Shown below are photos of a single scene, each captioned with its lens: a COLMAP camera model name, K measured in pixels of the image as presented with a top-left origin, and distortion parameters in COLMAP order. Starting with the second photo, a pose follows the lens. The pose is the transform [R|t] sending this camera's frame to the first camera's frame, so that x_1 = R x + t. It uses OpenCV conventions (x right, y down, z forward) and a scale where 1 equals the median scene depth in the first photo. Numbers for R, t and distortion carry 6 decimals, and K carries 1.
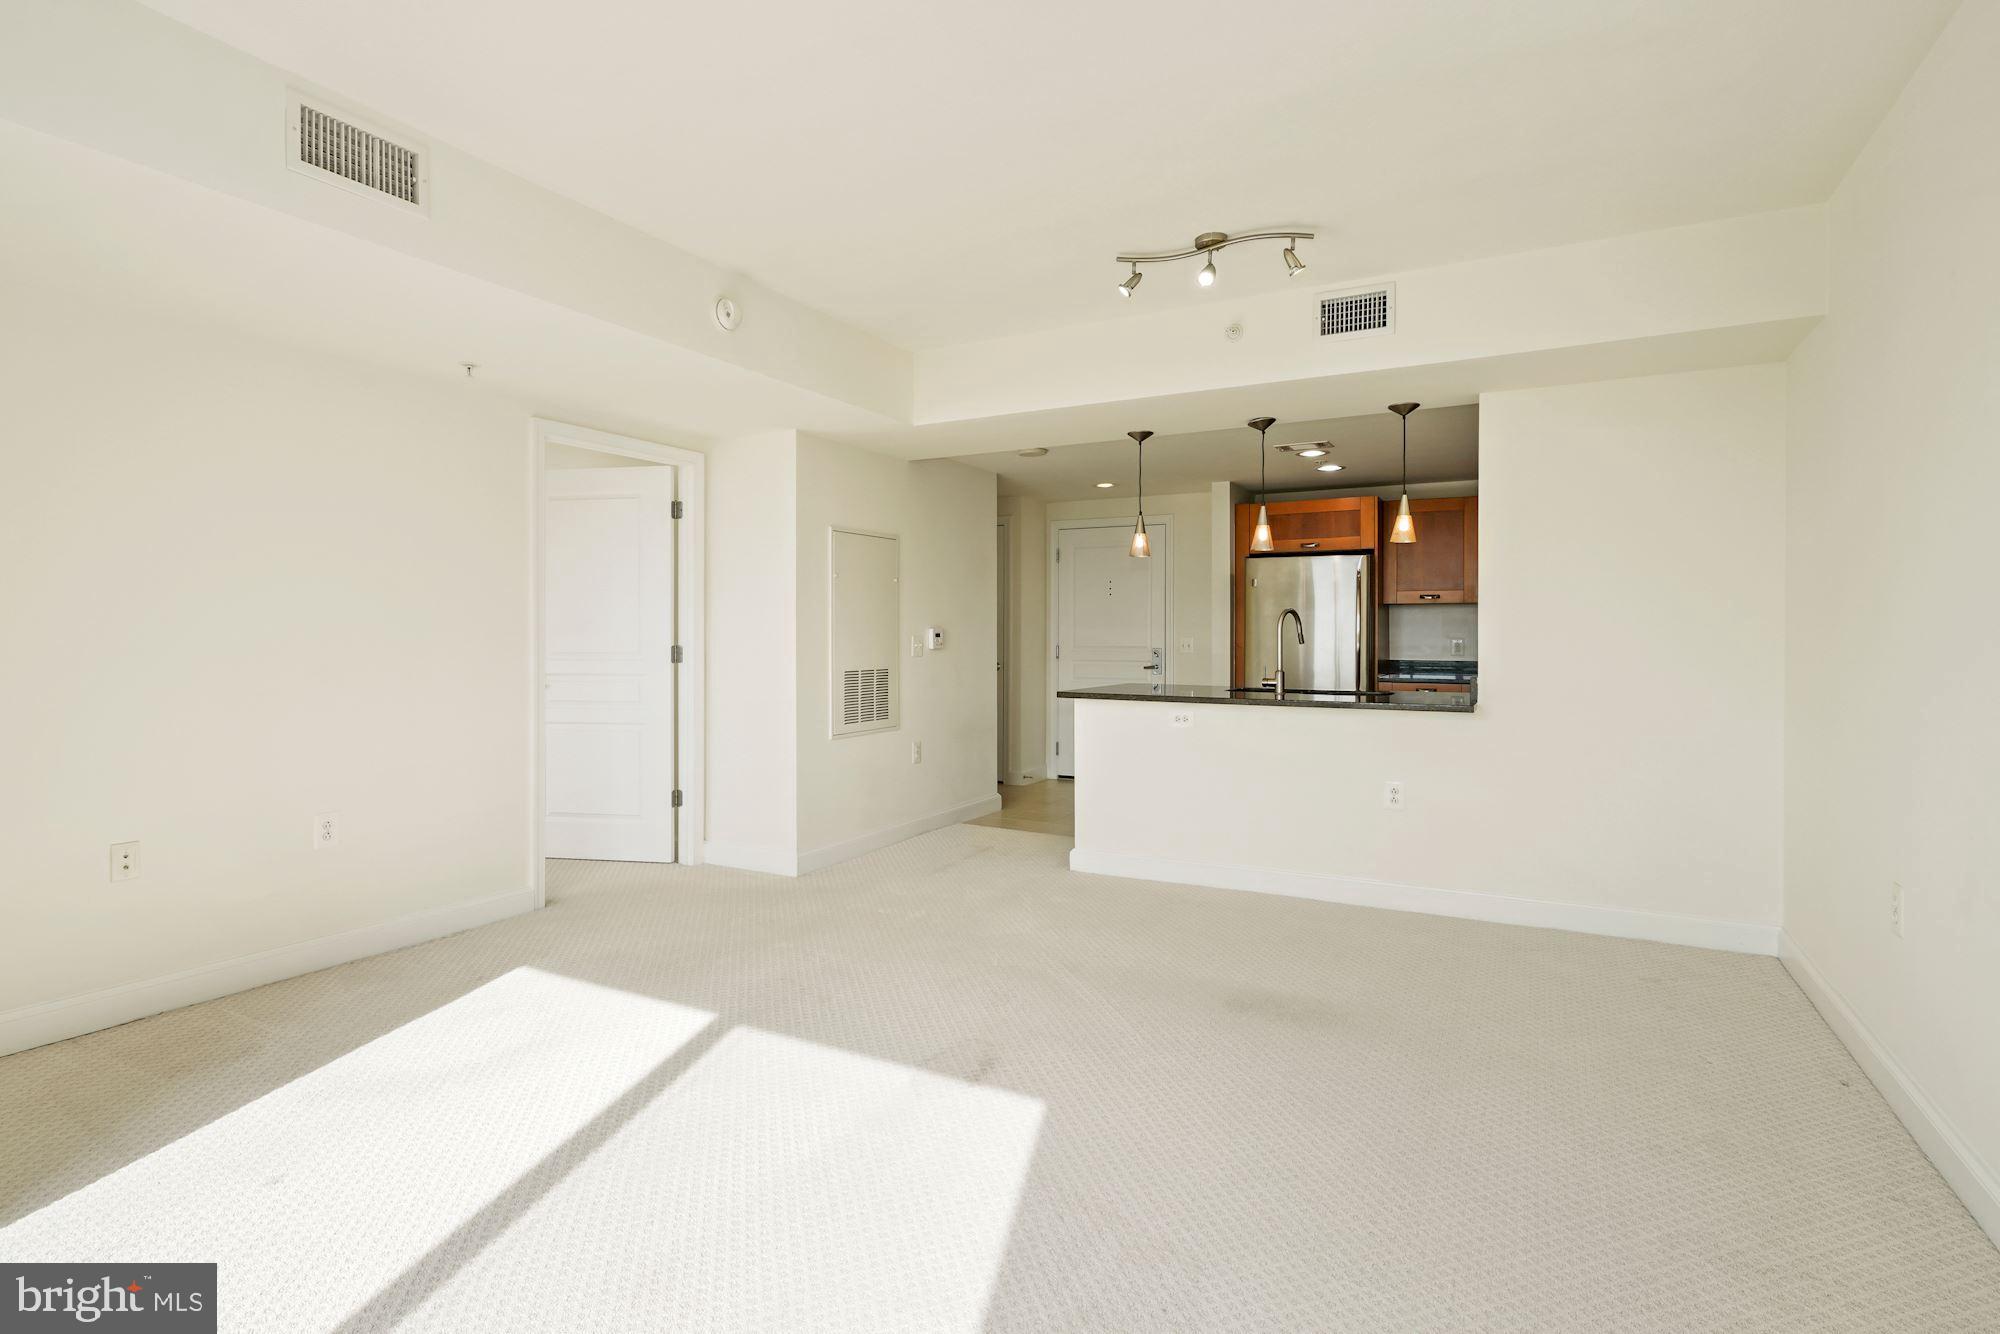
lens RADIAL K [[988.3, 0, 1006.4], [0, 988.3, 646.5], [0, 0, 1]] dist [0.031674, -0.004813]
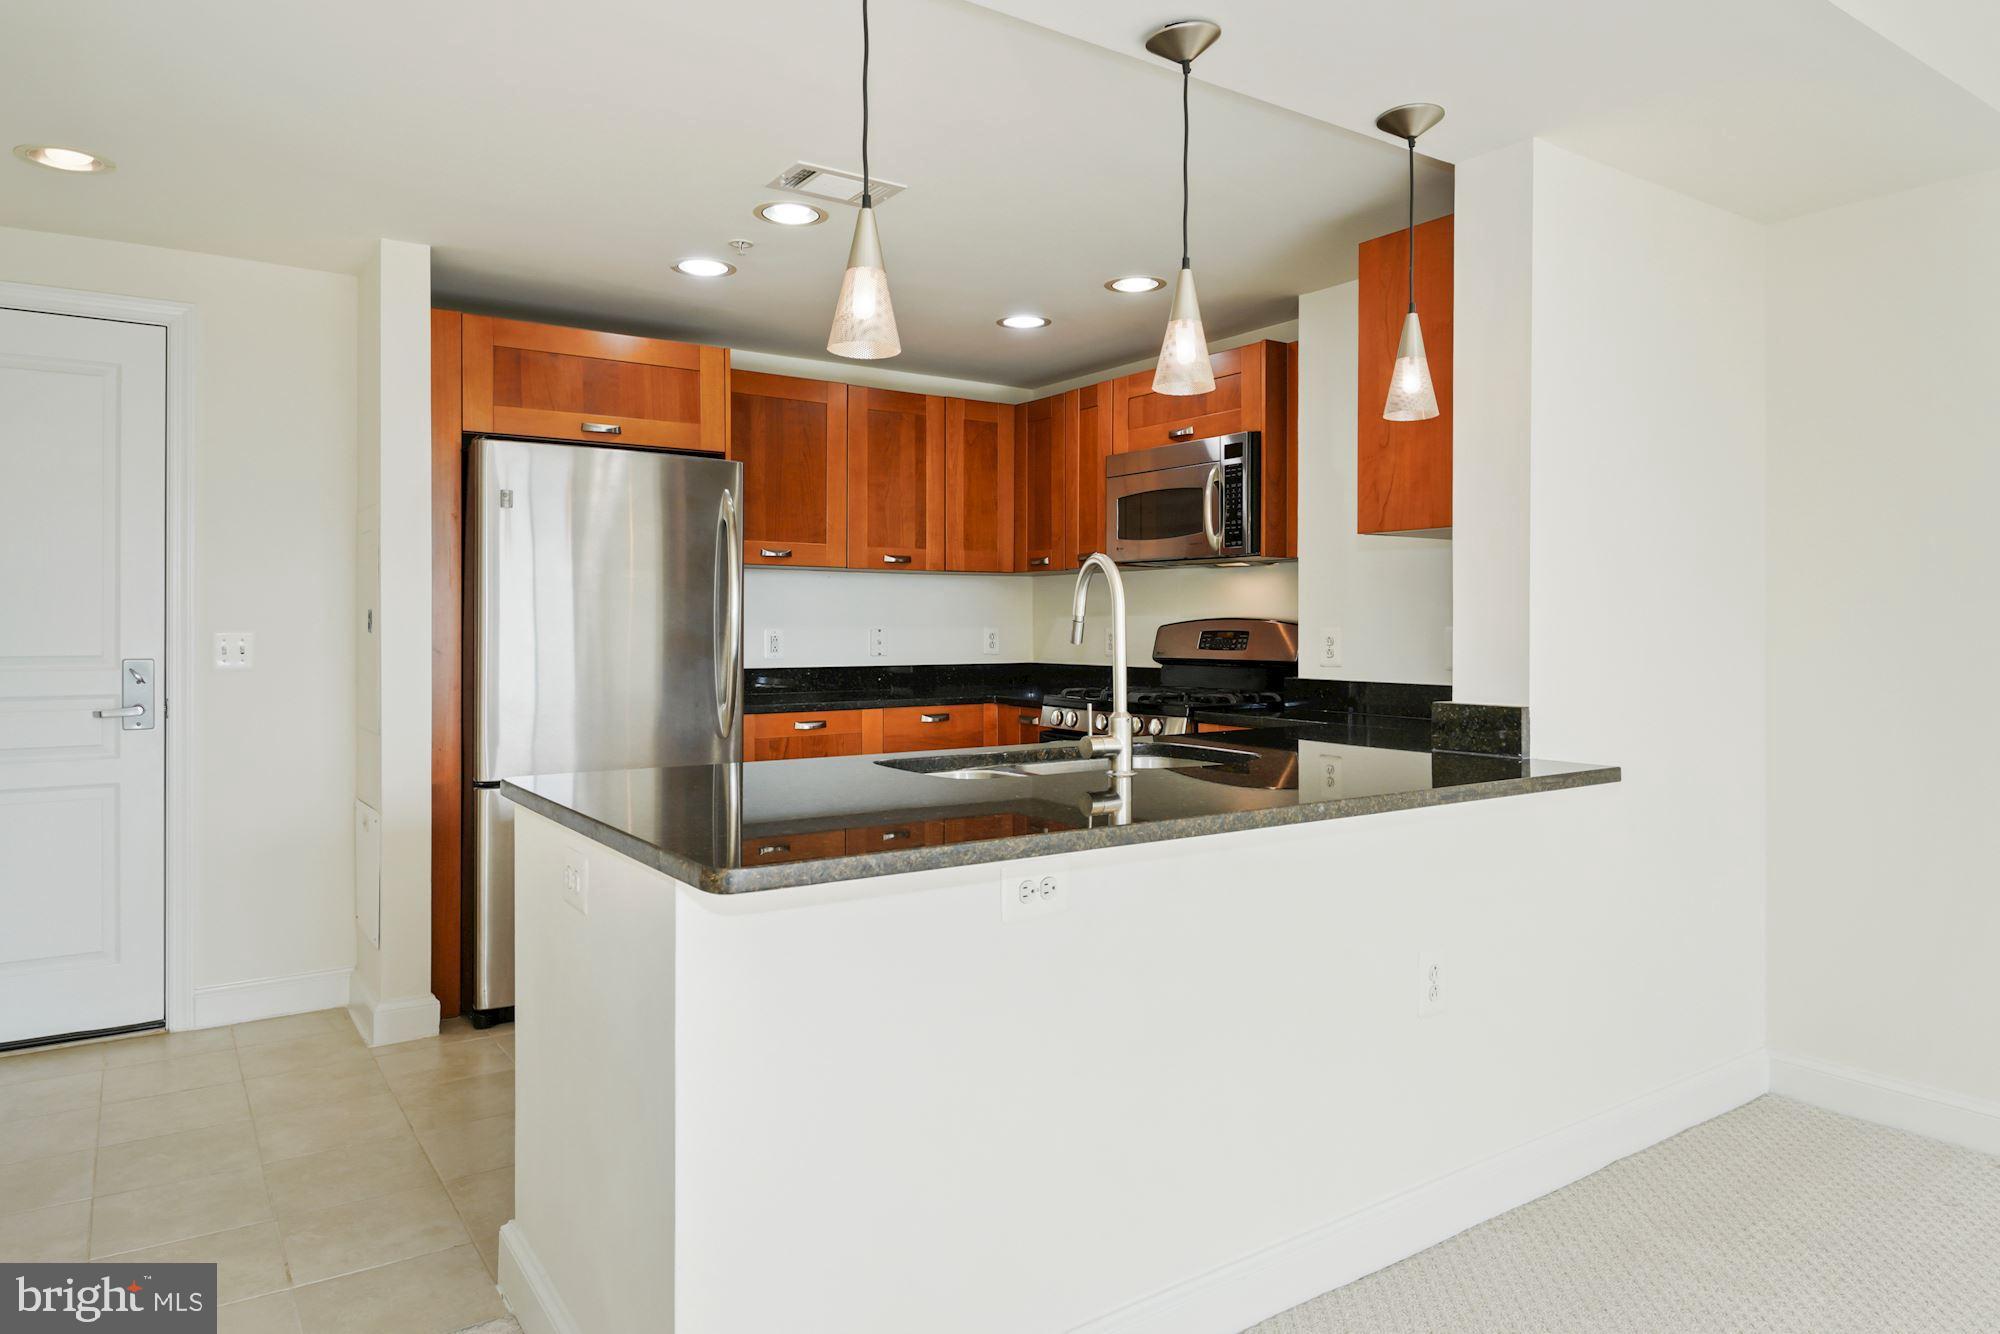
lens RADIAL K [[1231.3, 0, 952.6], [0, 1231.3, 627.7], [0, 0, 1]] dist [0.010204, 0.000268]
pose [[0.472875, -0.002967, 0.881125, -0.177618], [0.011559, 0.999929, -0.002836, -0.008334], [-0.881054, 0.011526, 0.472876, 0.834977]]
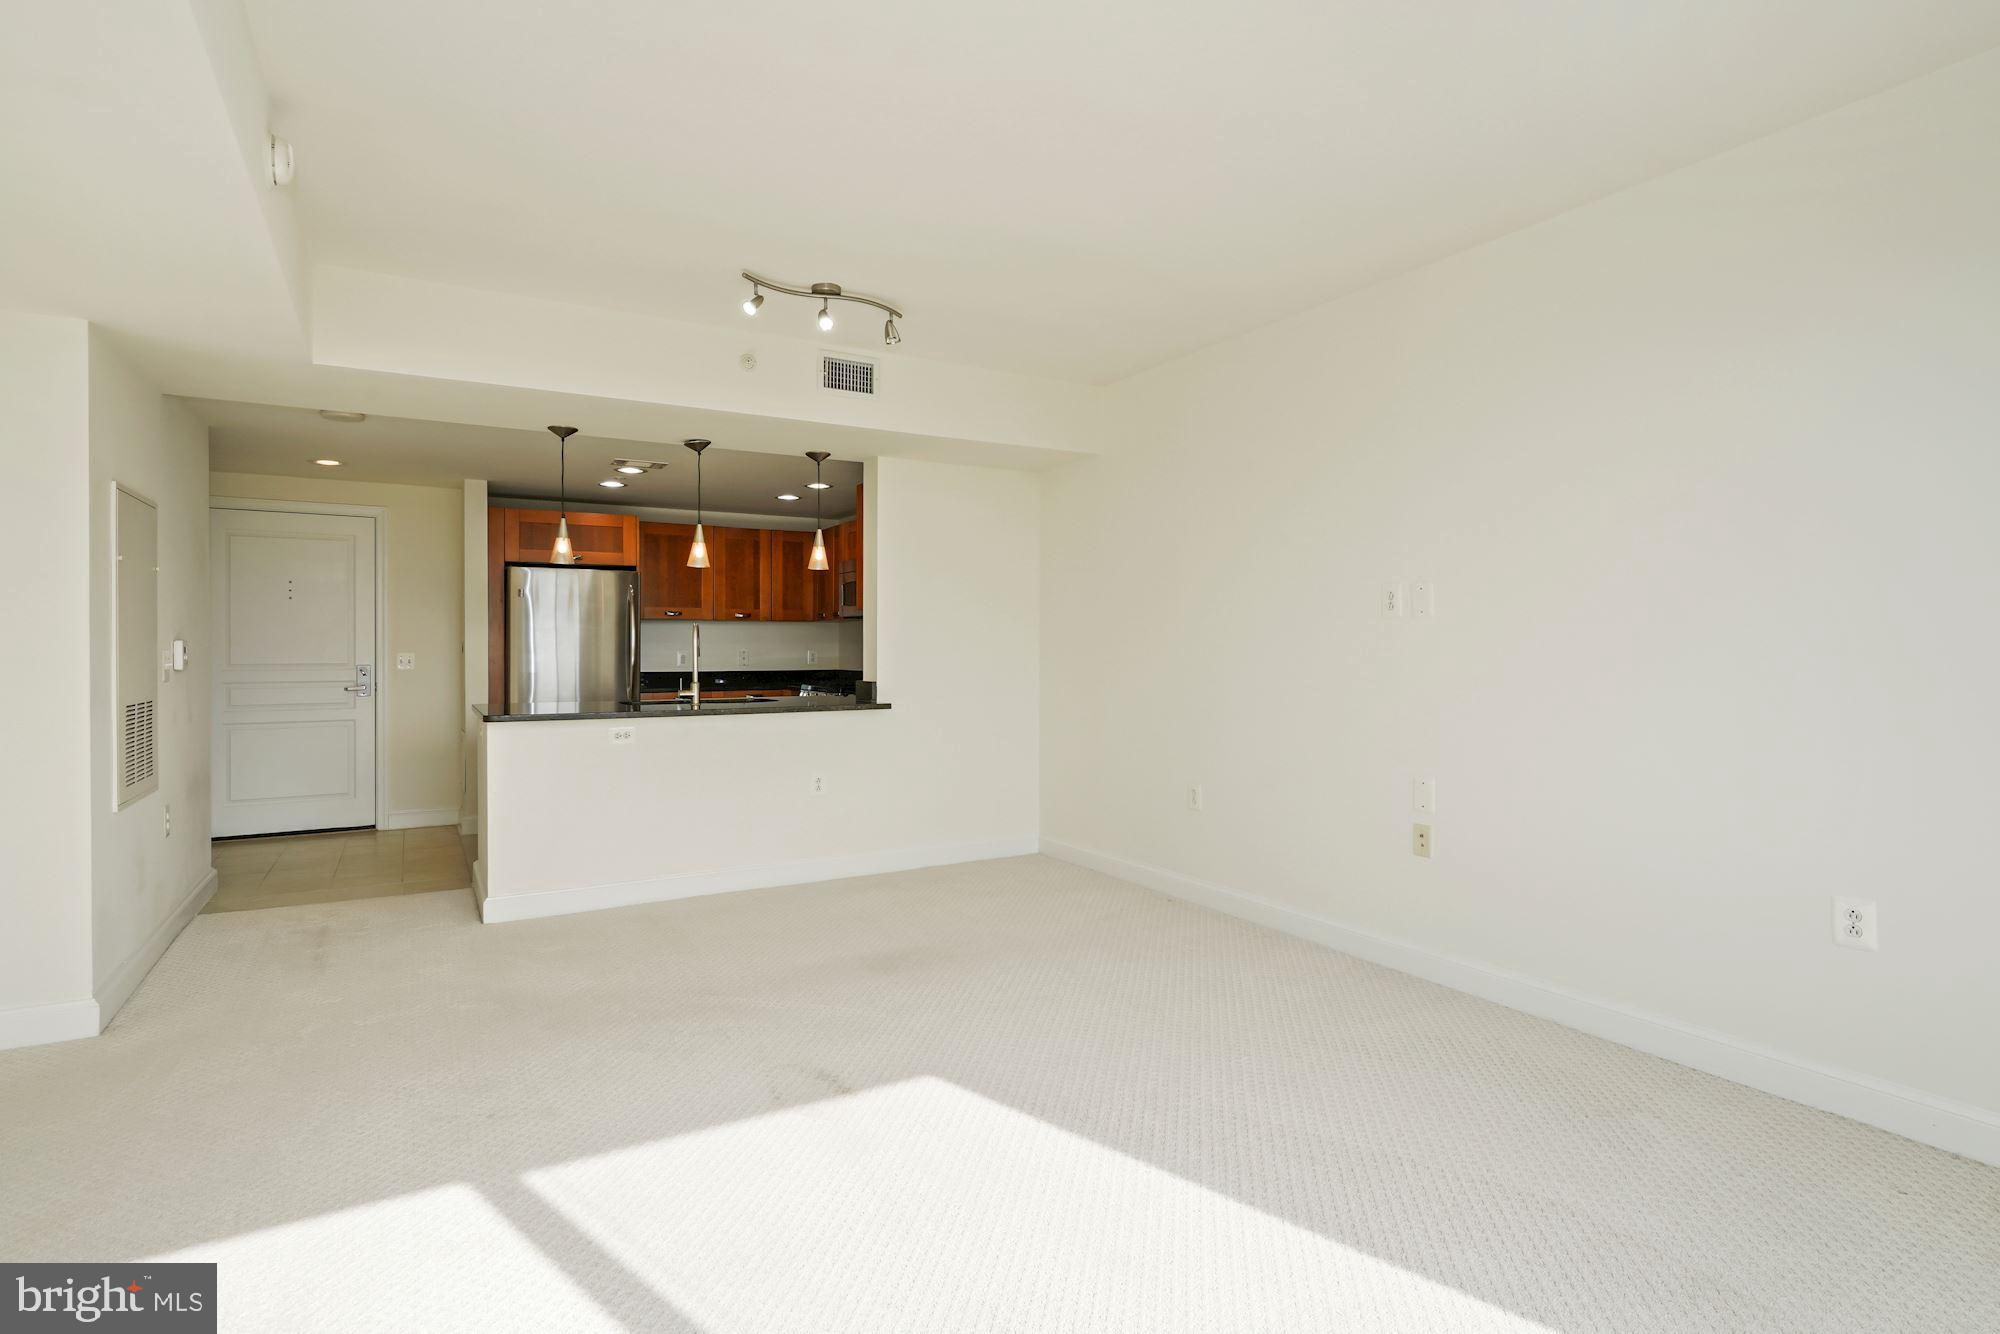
lens RADIAL K [[988.3, 0, 956.8], [0, 988.3, 658.3], [0, 0, 1]] dist [0.031674, -0.004813]
pose [[0.545564, -0.012803, 0.837971, -0.452301], [0.014309, 0.999880, 0.005960, -0.002910], [-0.837947, 0.008739, 0.545682, 0.198528]]
